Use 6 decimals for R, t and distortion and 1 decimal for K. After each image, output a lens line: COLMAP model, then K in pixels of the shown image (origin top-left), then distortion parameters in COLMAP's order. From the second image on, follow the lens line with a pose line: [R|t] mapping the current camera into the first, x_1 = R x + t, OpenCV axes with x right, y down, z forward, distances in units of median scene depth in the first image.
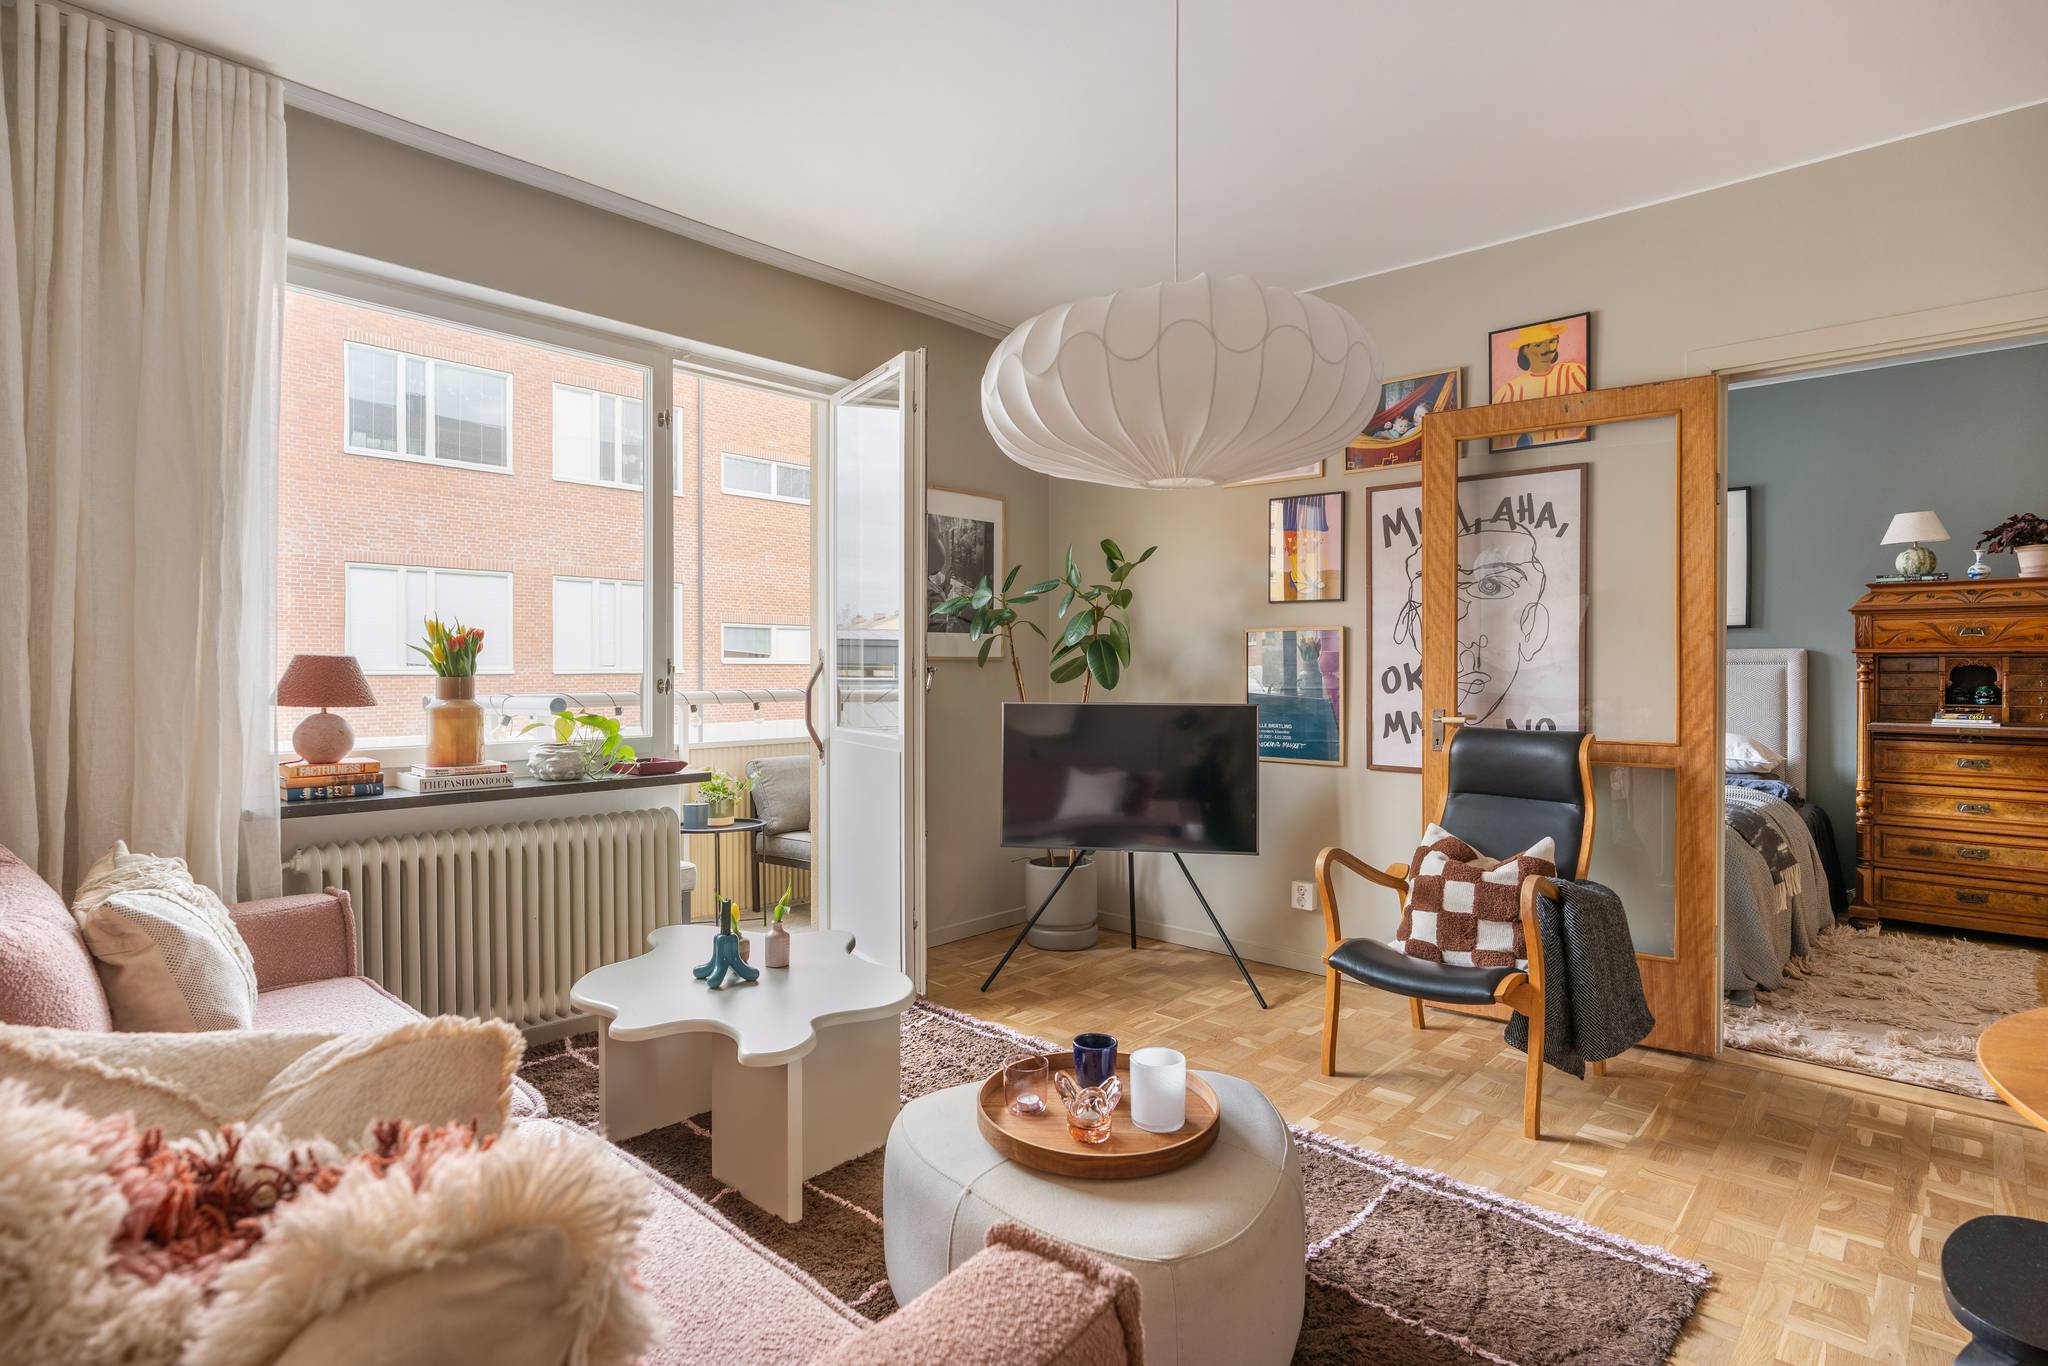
lens RADIAL K [[1048.9, 0, 995.3], [0, 1048.9, 681.6], [0, 0, 1]] dist [0.003375, -0.004460]
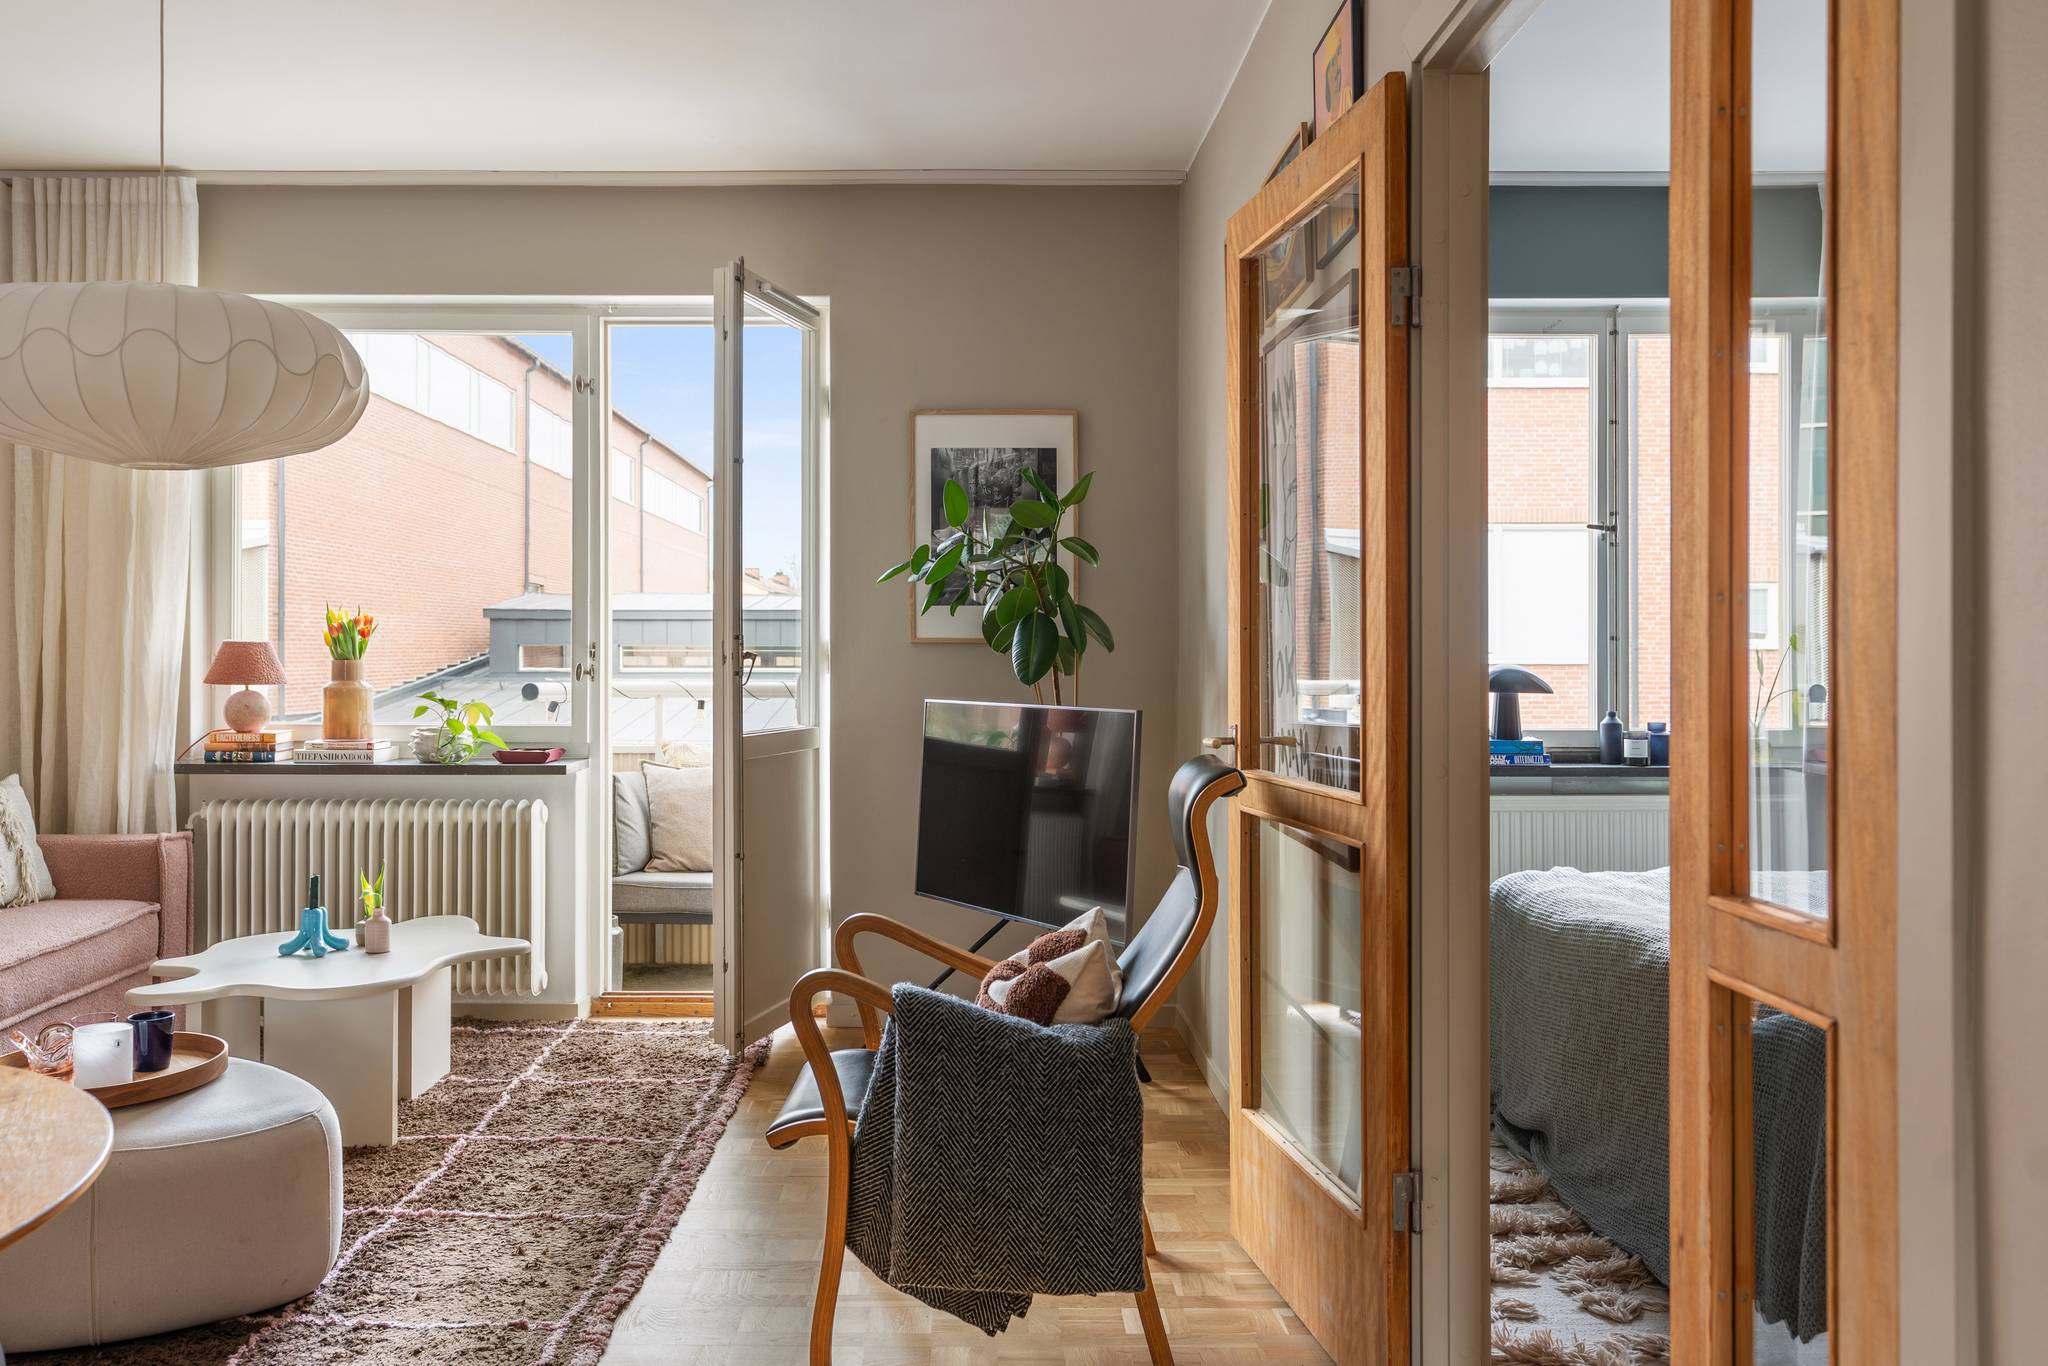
lens RADIAL K [[1598.6, 0, 953.5], [0, 1598.6, 666.7], [0, 0, 1]] dist [-0.015624, 0.010725]
pose [[0.686515, 0.005991, -0.727091, 1.199194], [-0.011546, 0.999930, -0.002663, -0.000393], [0.727024, 0.010223, 0.686536, 0.343594]]
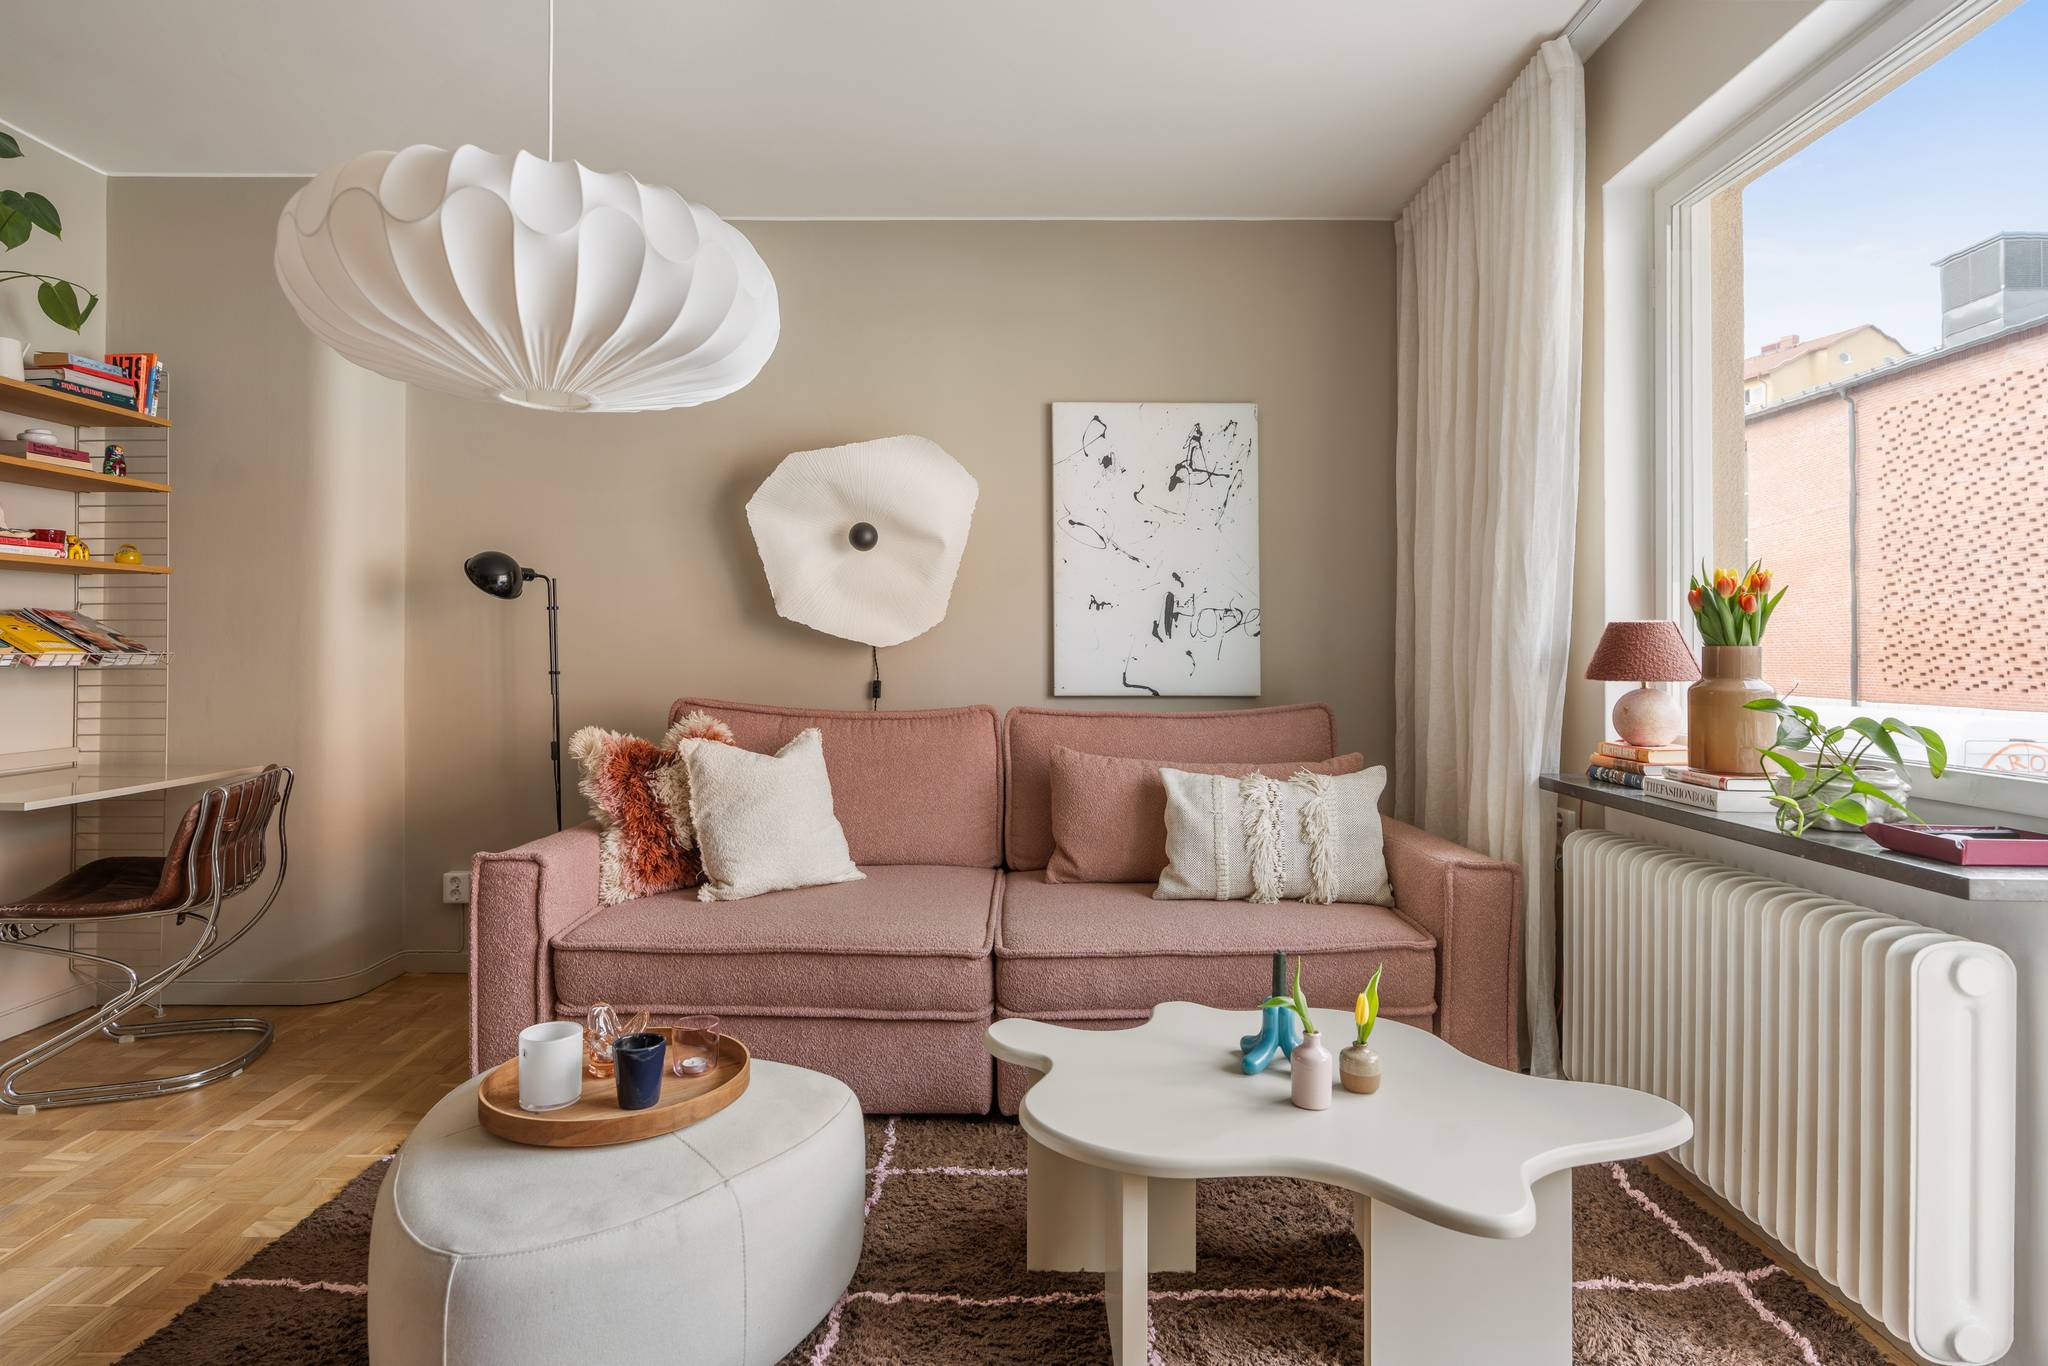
lens RADIAL K [[1083.5, 0, 1032.7], [0, 1083.5, 644.0], [0, 0, 1]] dist [0.000108, 0.005290]
pose [[-0.714193, -0.012145, -0.699843, 0.349561], [-0.019112, 0.999815, 0.002153, 0.000918], [0.699688, 0.014913, -0.714293, 1.275988]]
